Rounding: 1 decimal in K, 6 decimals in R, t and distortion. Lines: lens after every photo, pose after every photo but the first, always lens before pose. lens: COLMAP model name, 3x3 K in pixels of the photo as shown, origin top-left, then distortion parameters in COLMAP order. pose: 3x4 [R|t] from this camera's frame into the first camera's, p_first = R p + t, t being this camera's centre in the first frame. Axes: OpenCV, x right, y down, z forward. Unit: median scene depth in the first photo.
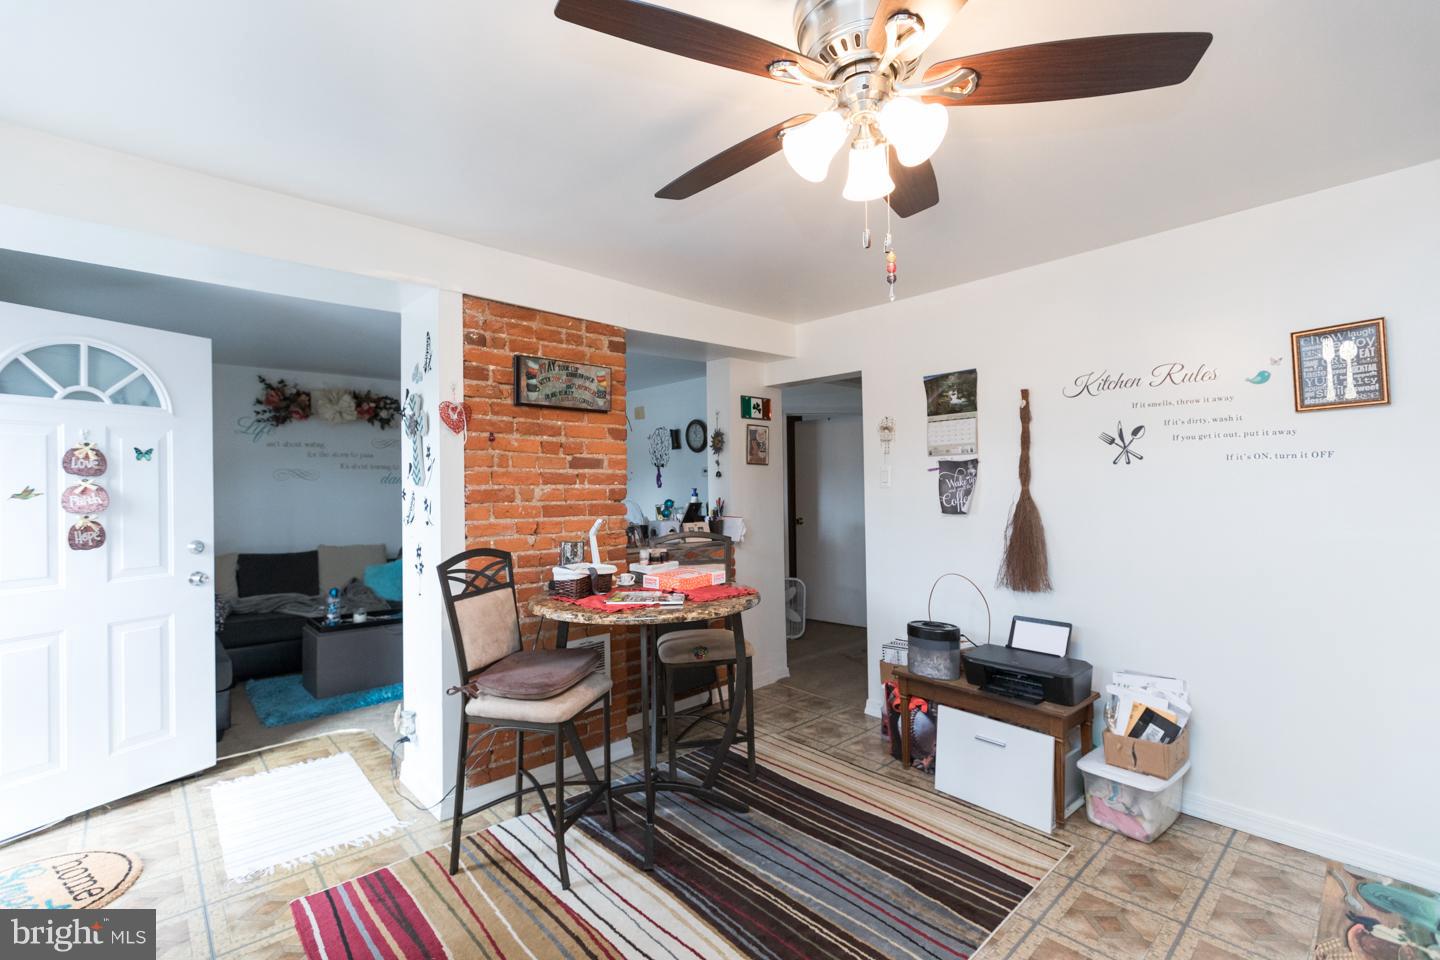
lens RADIAL K [[647.7, 0, 717.6], [0, 647.7, 477.2], [0, 0, 1]] dist [0.002454, 0.000069]
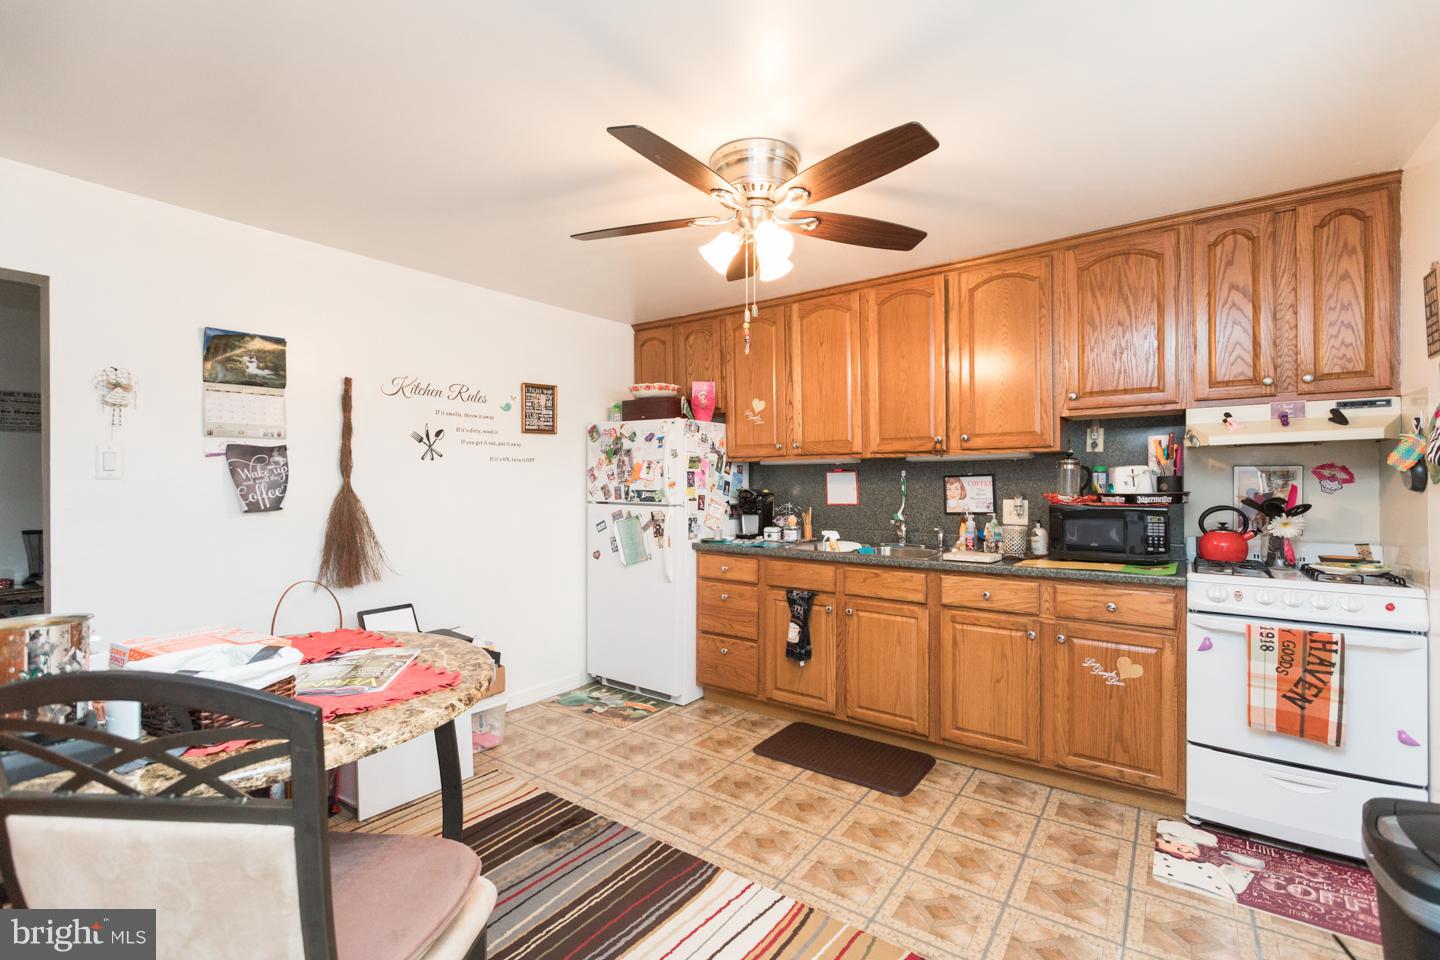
lens RADIAL K [[647.7, 0, 715.7], [0, 647.7, 483.1], [0, 0, 1]] dist [0.002454, 0.000069]
pose [[-0.211606, 0.006268, 0.977335, -0.635859], [-0.008906, 0.999926, -0.008341, 0.026876], [-0.977314, -0.010469, -0.211535, 0.730664]]
